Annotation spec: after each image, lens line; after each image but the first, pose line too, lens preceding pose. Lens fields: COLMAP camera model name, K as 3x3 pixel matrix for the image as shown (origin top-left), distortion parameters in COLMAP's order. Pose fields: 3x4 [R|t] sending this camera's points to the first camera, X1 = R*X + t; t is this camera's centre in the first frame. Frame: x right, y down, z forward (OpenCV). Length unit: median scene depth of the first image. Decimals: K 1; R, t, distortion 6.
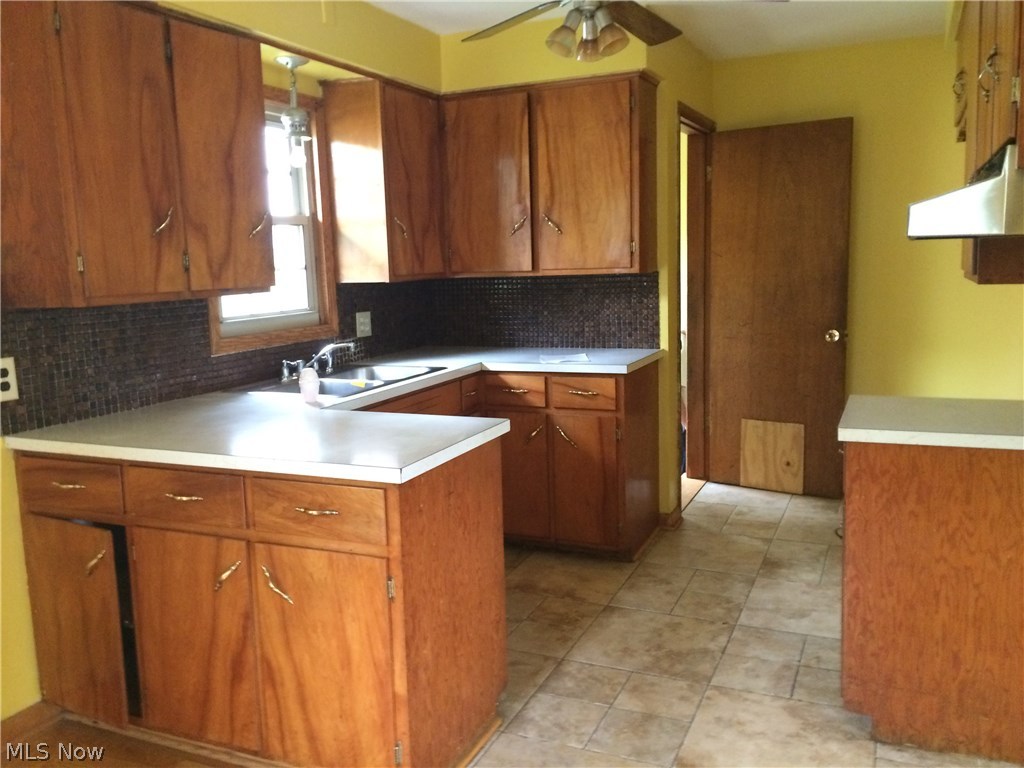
lens RADIAL K [[871.1, 0, 514.2], [0, 871.1, 384.7], [0, 0, 1]] dist [0.042916, -0.002842]
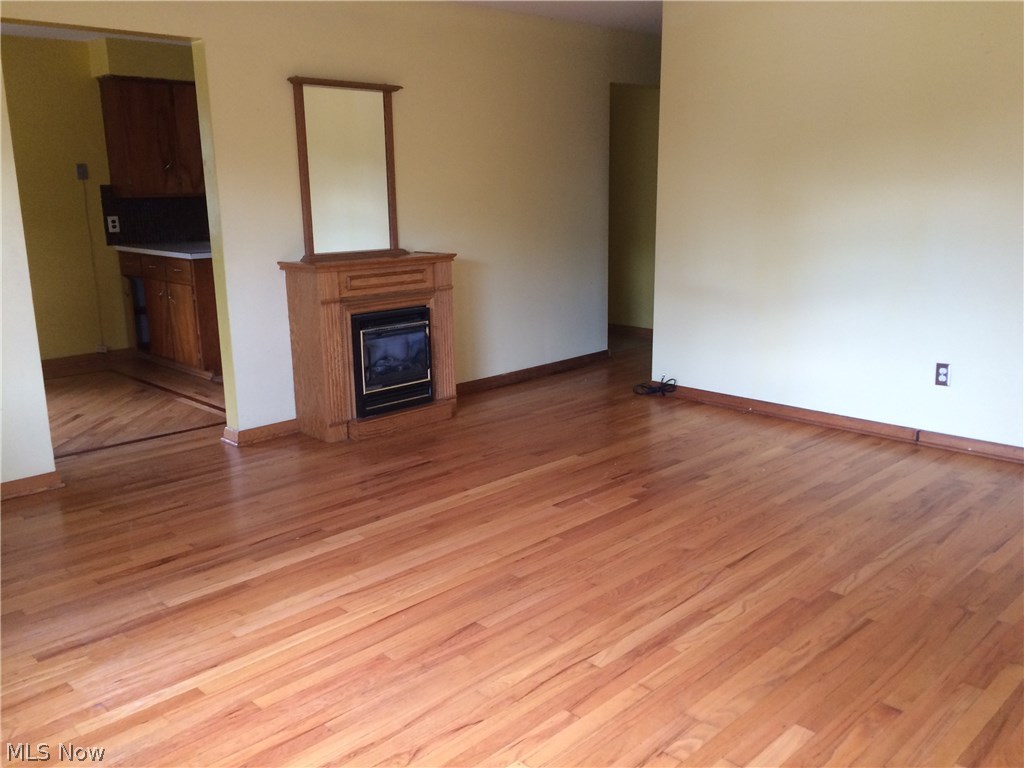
lens RADIAL K [[871.1, 0, 513.0], [0, 871.1, 381.3], [0, 0, 1]] dist [0.042916, -0.002842]
pose [[0.931825, 0.099687, -0.348947, 1.286685], [-0.069334, 0.992724, 0.098451, 0.101291], [0.356222, -0.067545, 0.931957, -0.928261]]
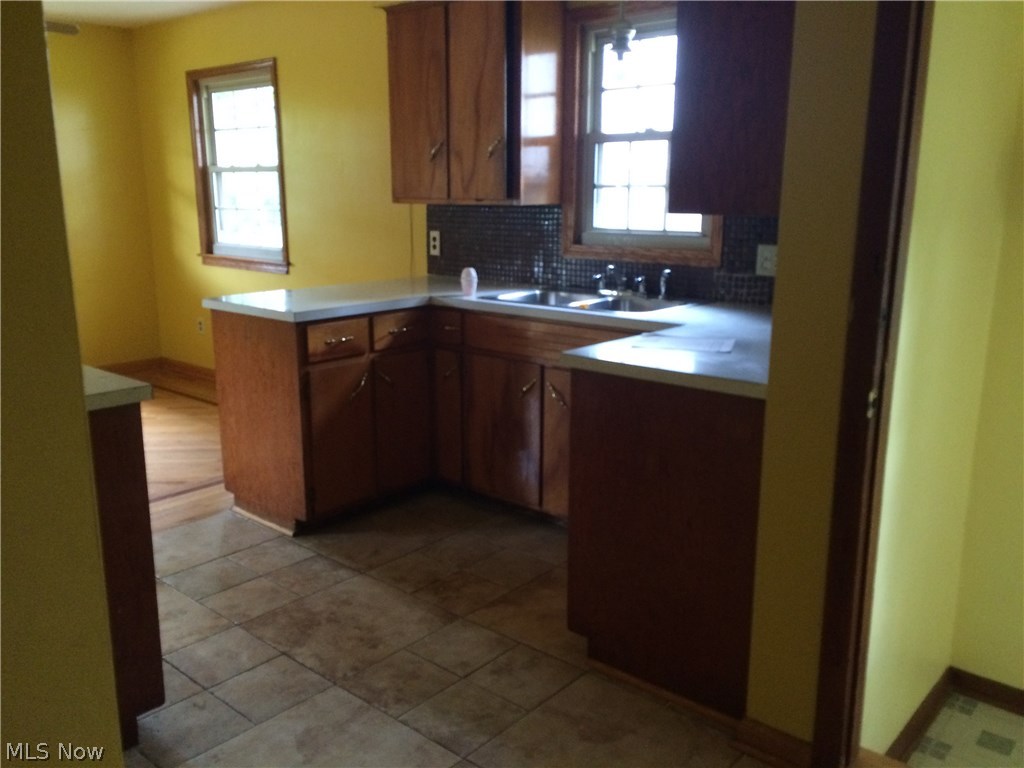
lens RADIAL K [[871.1, 0, 516.8], [0, 871.1, 384.1], [0, 0, 1]] dist [0.042916, -0.002842]
pose [[-0.298048, 0.242492, -0.923236, 0.888352], [-0.129768, 0.947922, 0.290869, -0.222202], [0.945689, 0.206499, -0.251058, 1.357217]]
